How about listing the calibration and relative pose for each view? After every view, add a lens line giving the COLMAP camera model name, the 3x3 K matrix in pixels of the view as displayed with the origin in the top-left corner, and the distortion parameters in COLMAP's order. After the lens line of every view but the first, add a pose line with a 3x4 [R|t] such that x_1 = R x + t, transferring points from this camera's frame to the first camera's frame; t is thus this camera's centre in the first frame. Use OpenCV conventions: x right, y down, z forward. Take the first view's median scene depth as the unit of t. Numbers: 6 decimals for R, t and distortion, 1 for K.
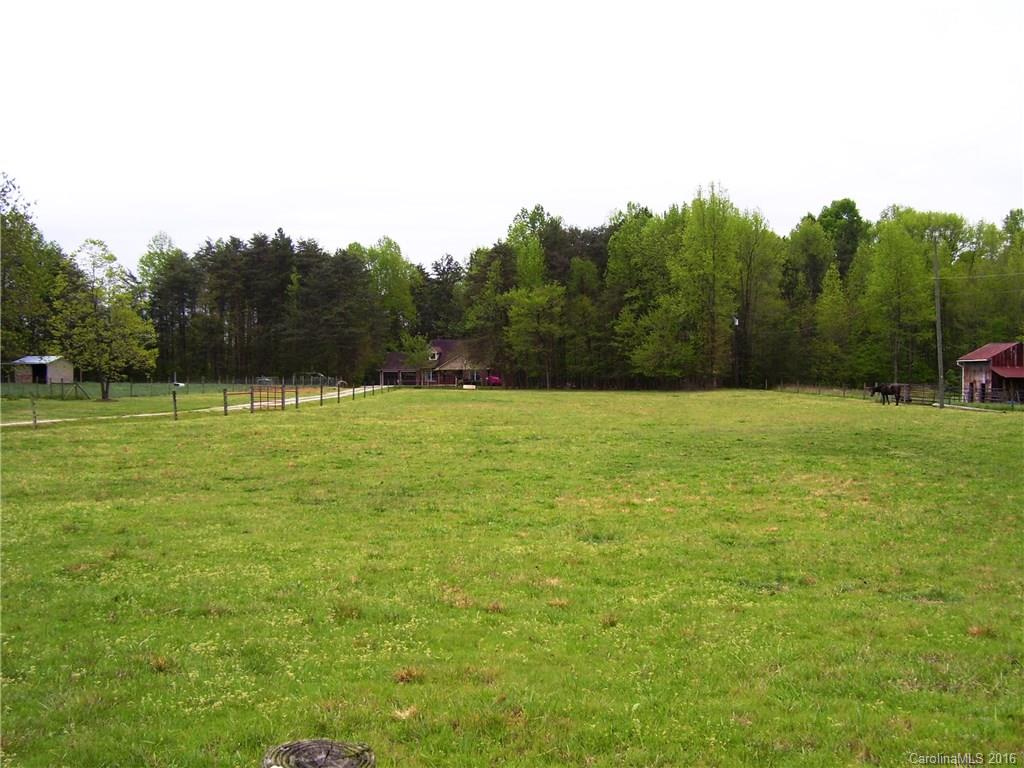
lens RADIAL K [[1101.7, 0, 512.2], [0, 1101.7, 383.9], [0, 0, 1]] dist [-0.142043, 0.000000]
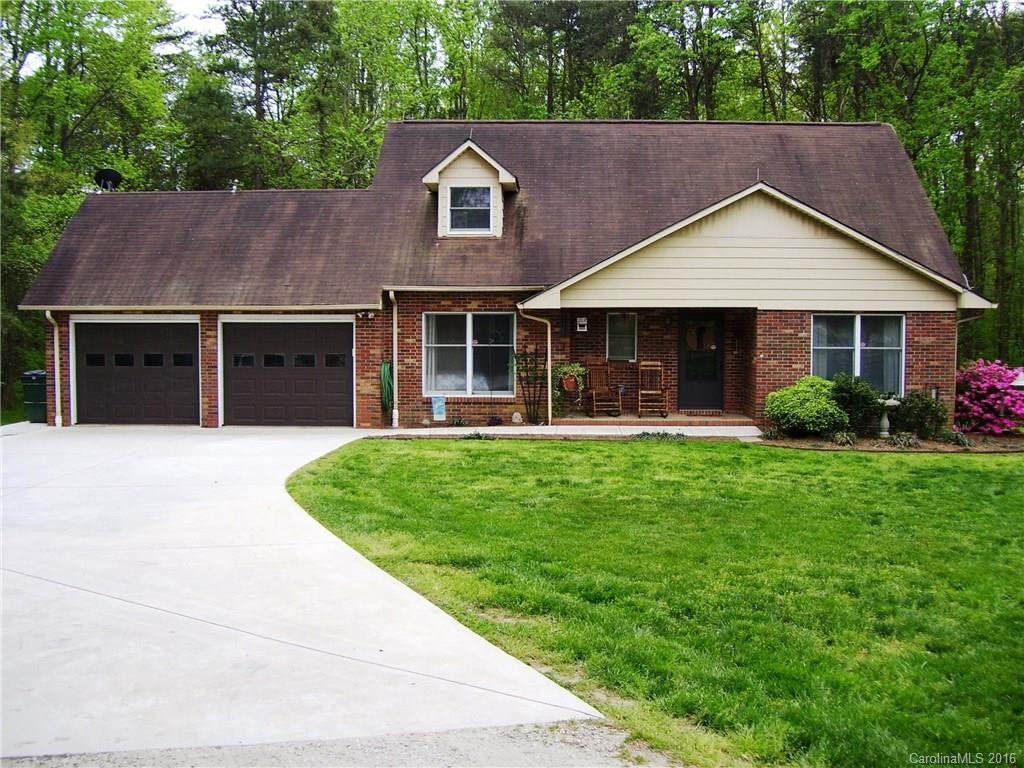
lens RADIAL K [[1101.7, 0, 512.3], [0, 1101.7, 386.3], [0, 0, 1]] dist [-0.142043, 0.000000]
pose [[0.943805, -0.000590, 0.330501, -0.117374], [-0.001991, 0.999970, 0.007471, -0.004526], [-0.330496, -0.007709, 0.943776, 0.911222]]
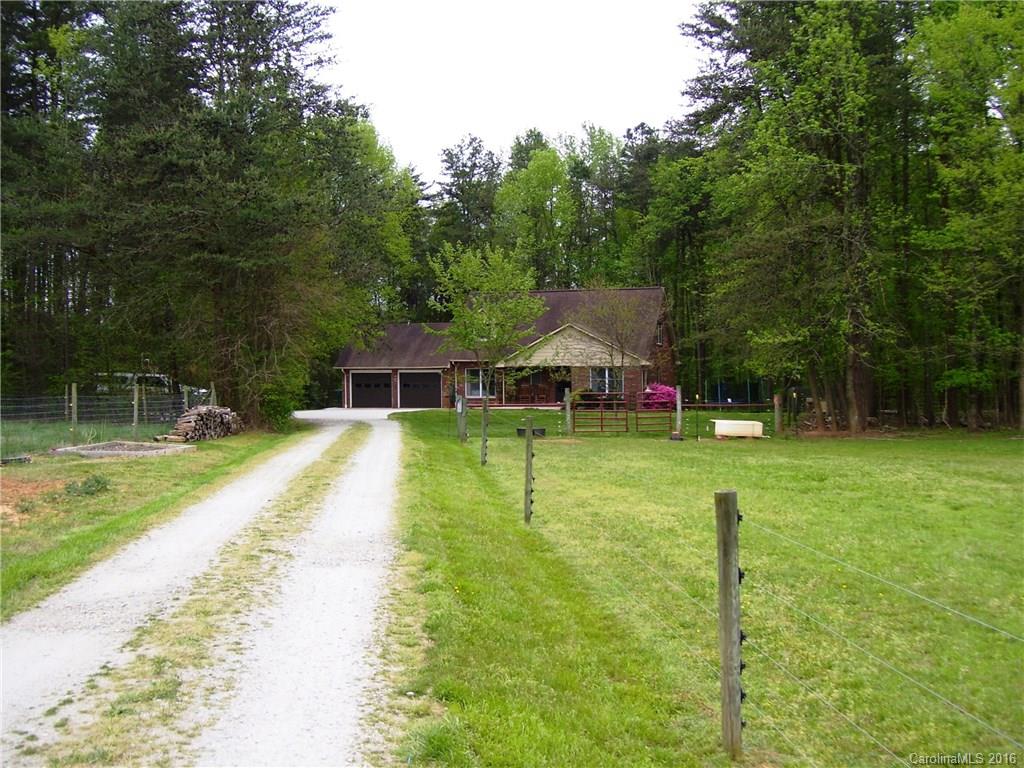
lens RADIAL K [[1101.7, 0, 511.7], [0, 1101.7, 384.2], [0, 0, 1]] dist [-0.142043, 0.000000]
pose [[0.998280, -0.005559, 0.058357, -0.088550], [0.005878, 0.999969, -0.005279, -0.004835], [-0.058325, 0.005613, 0.998282, 0.643490]]
